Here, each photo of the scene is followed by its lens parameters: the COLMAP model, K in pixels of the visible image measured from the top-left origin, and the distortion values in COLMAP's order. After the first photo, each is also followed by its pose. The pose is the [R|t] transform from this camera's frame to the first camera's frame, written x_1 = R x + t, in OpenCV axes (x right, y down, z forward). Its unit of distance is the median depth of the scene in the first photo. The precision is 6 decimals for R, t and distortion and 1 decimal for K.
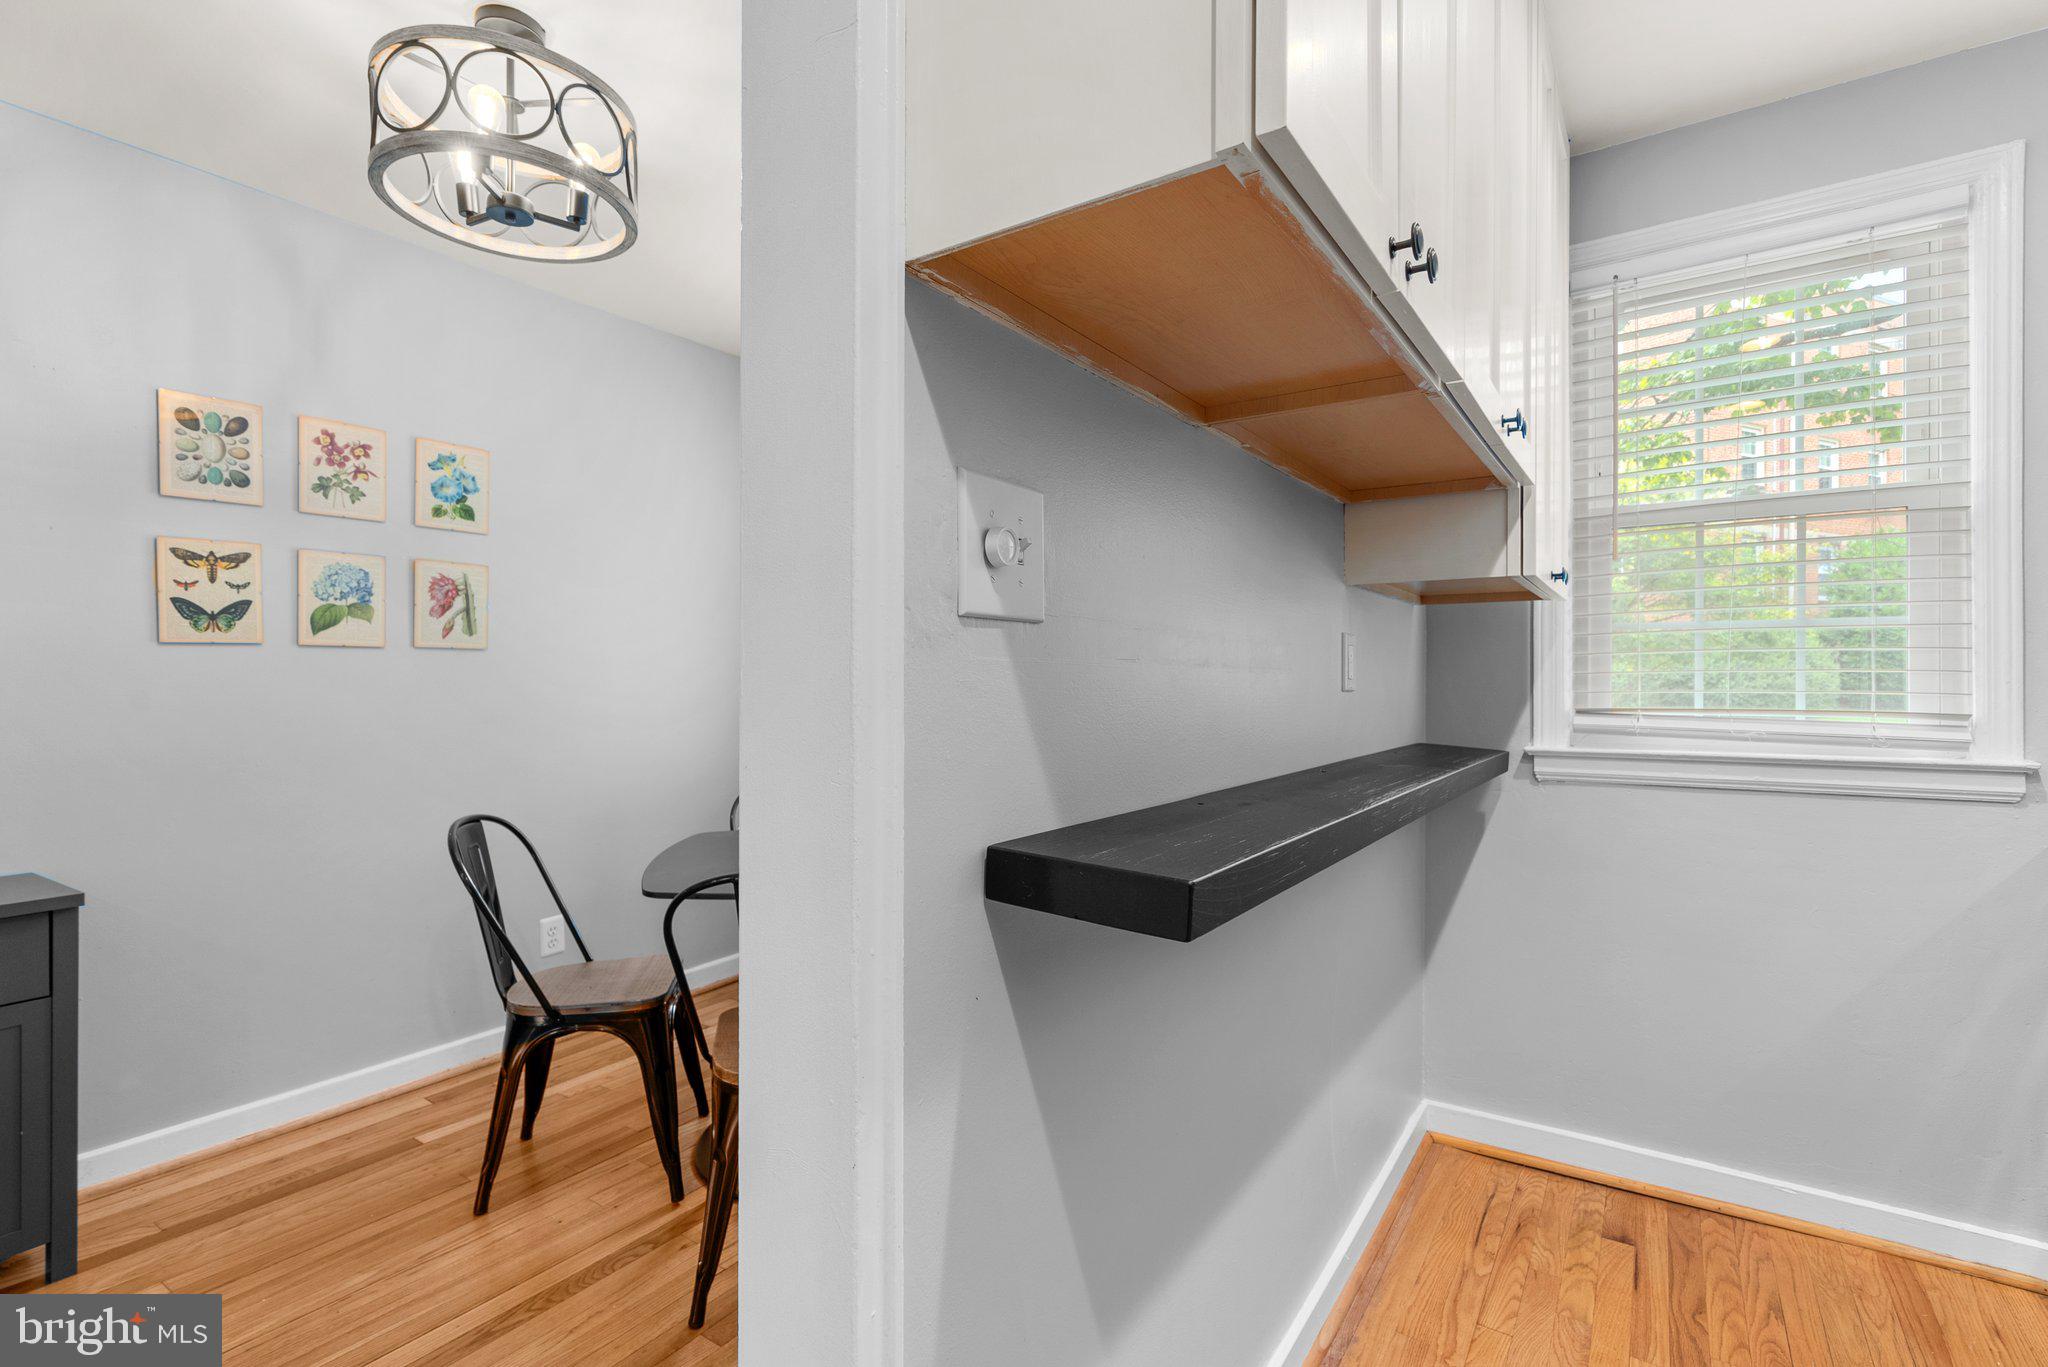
lens RADIAL K [[941.2, 0, 1028.3], [0, 941.2, 673.7], [0, 0, 1]] dist [-0.005133, 0.003091]
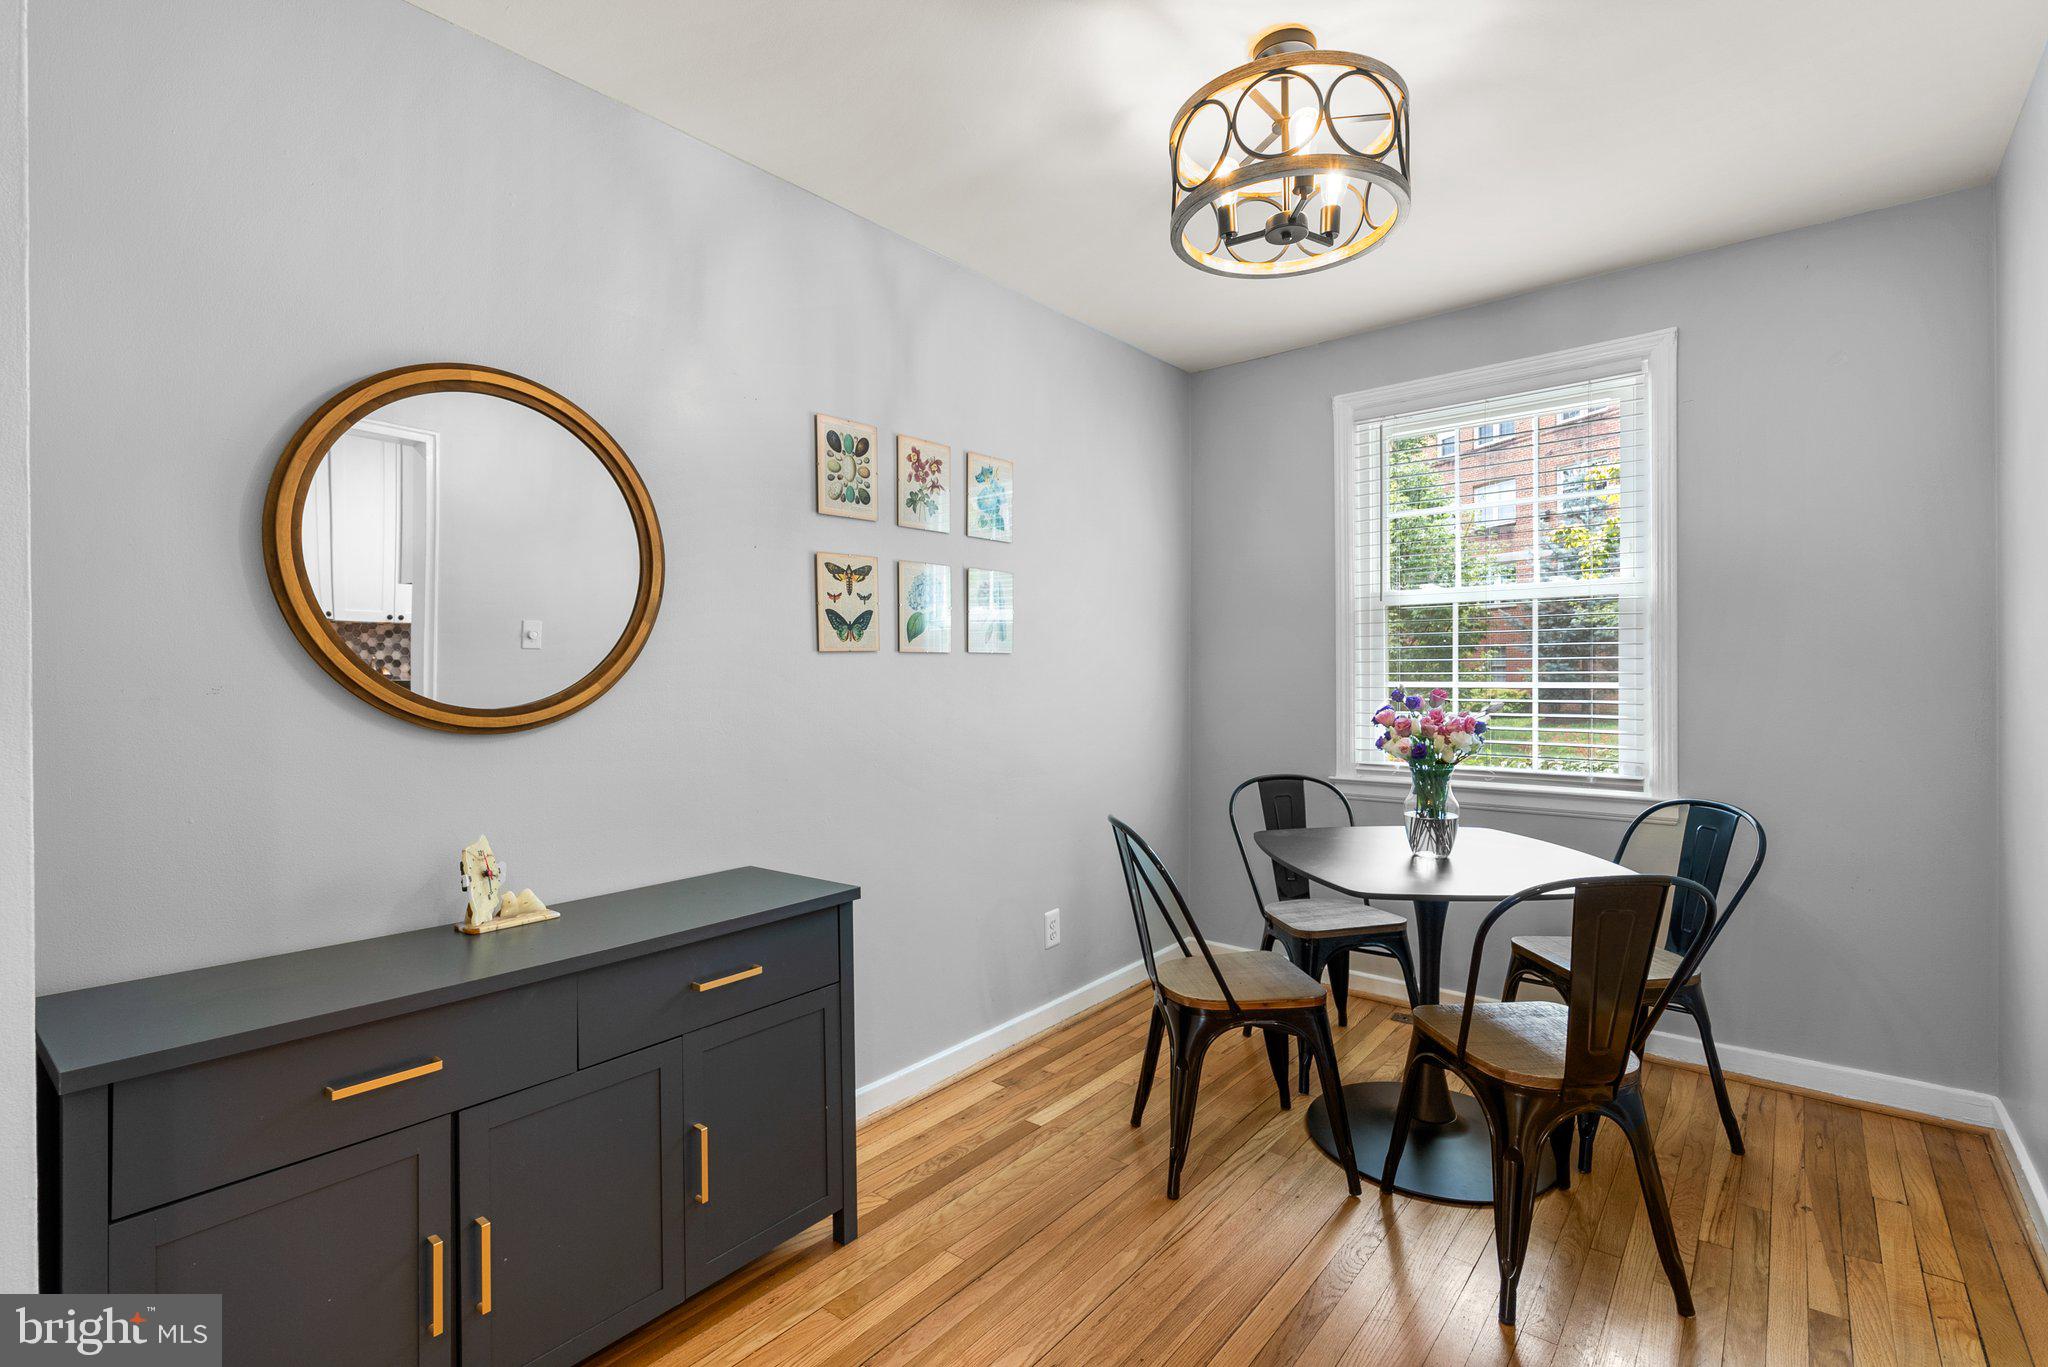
lens RADIAL K [[941.2, 0, 1024.3], [0, 941.2, 678.3], [0, 0, 1]] dist [-0.005133, 0.003091]
pose [[0.995370, -0.007398, -0.095829, -0.571110], [0.008515, 0.999900, 0.011250, -0.012977], [0.095737, -0.012014, 0.995334, -0.041764]]
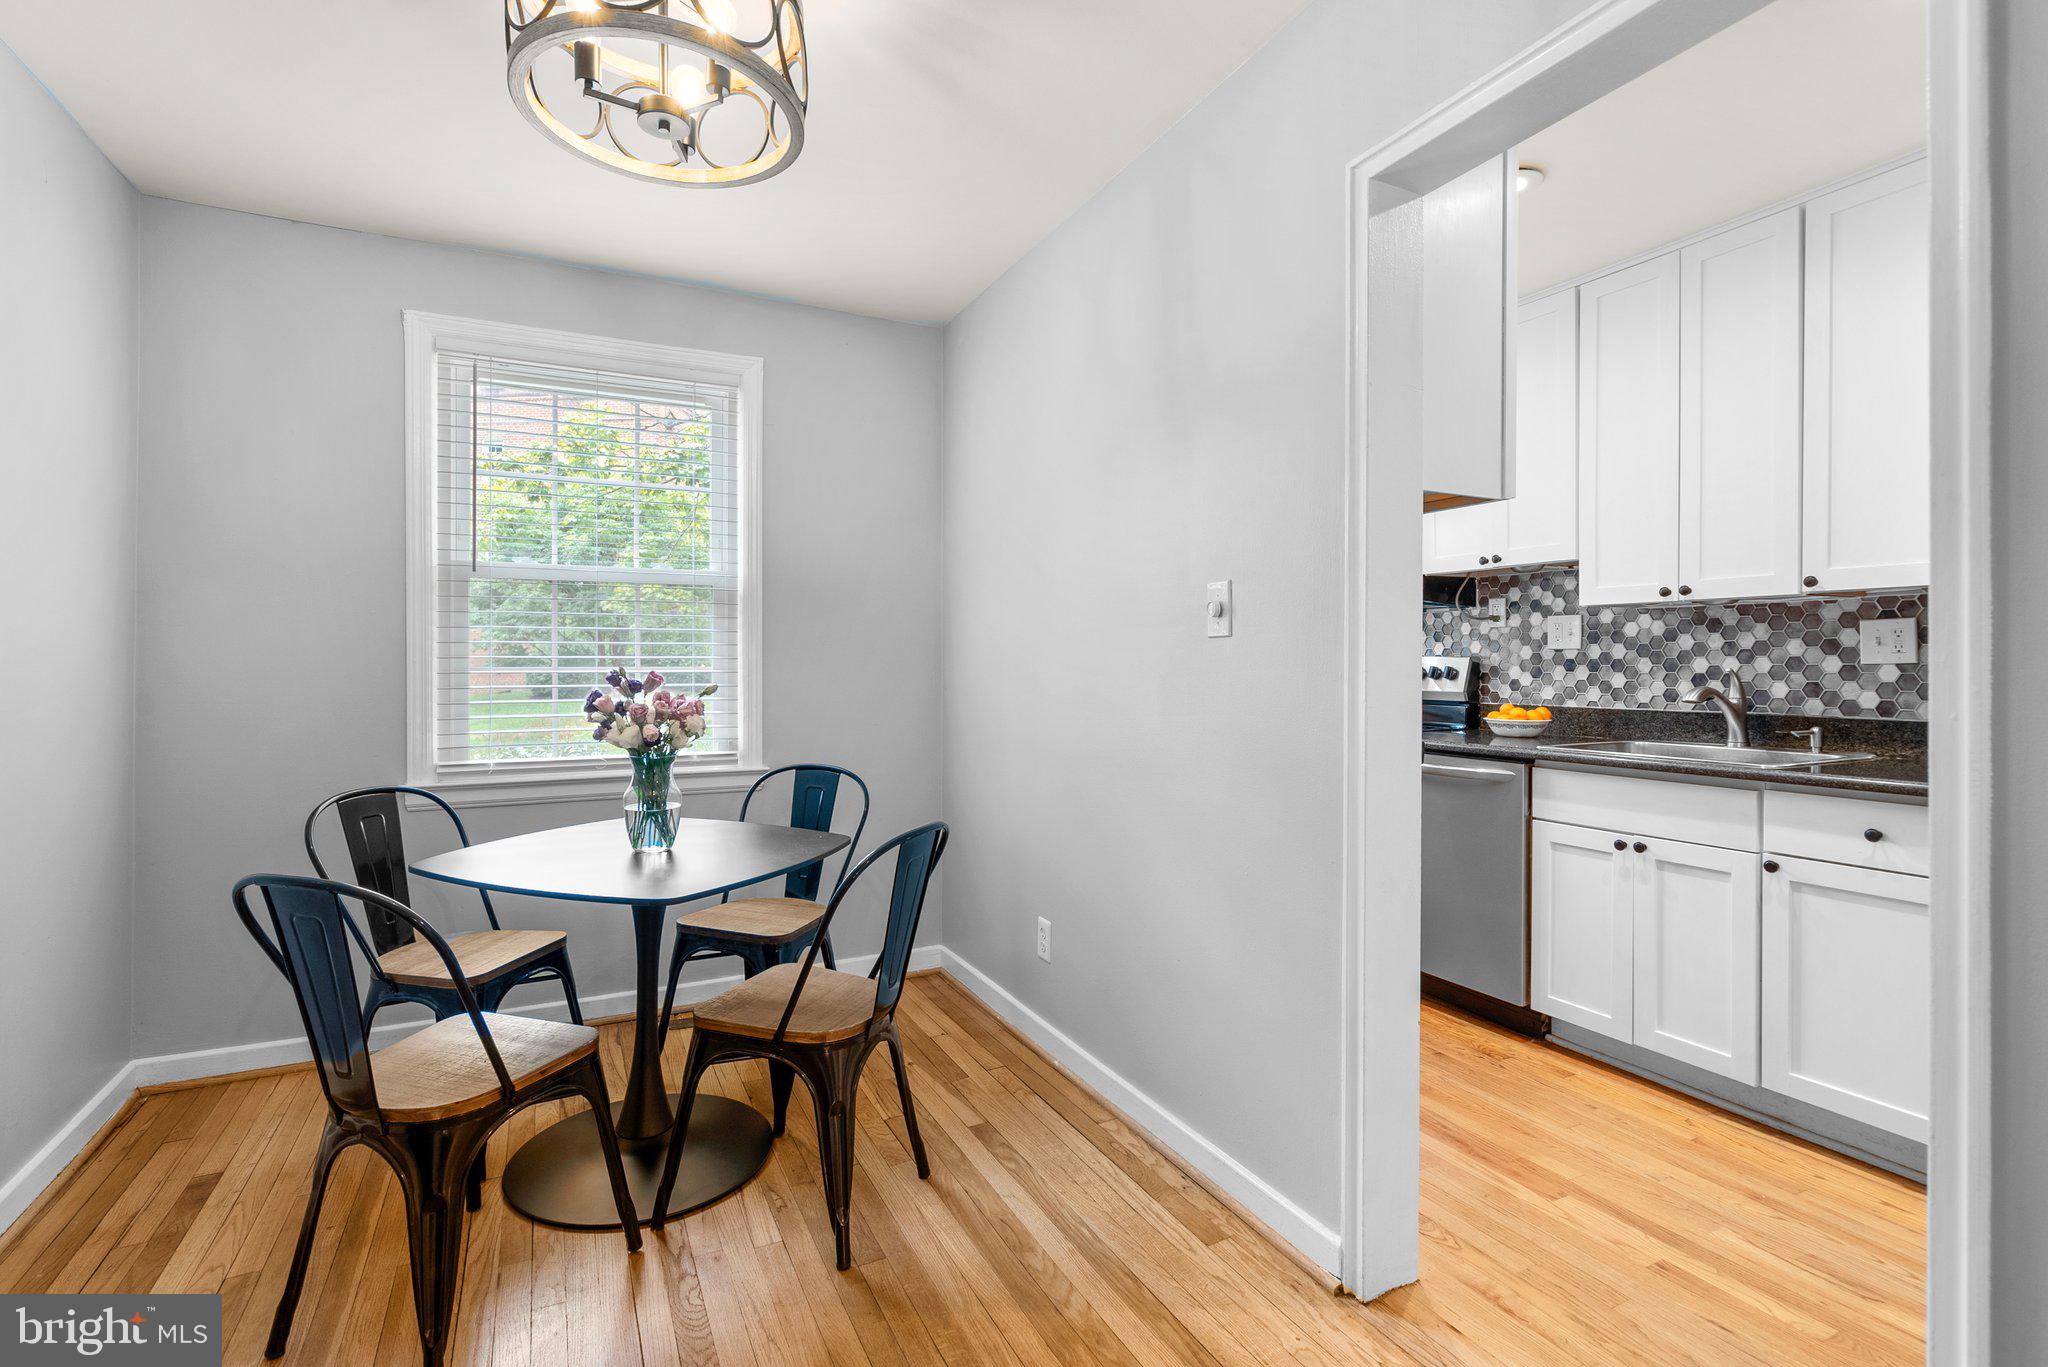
lens RADIAL K [[941.2, 0, 1014.5], [0, 941.2, 668.9], [0, 0, 1]] dist [-0.005133, 0.003091]
pose [[0.486070, -0.008691, 0.873877, -0.893175], [-0.006272, 0.999890, 0.013433, -0.003702], [-0.873897, -0.012010, 0.485962, 0.240347]]
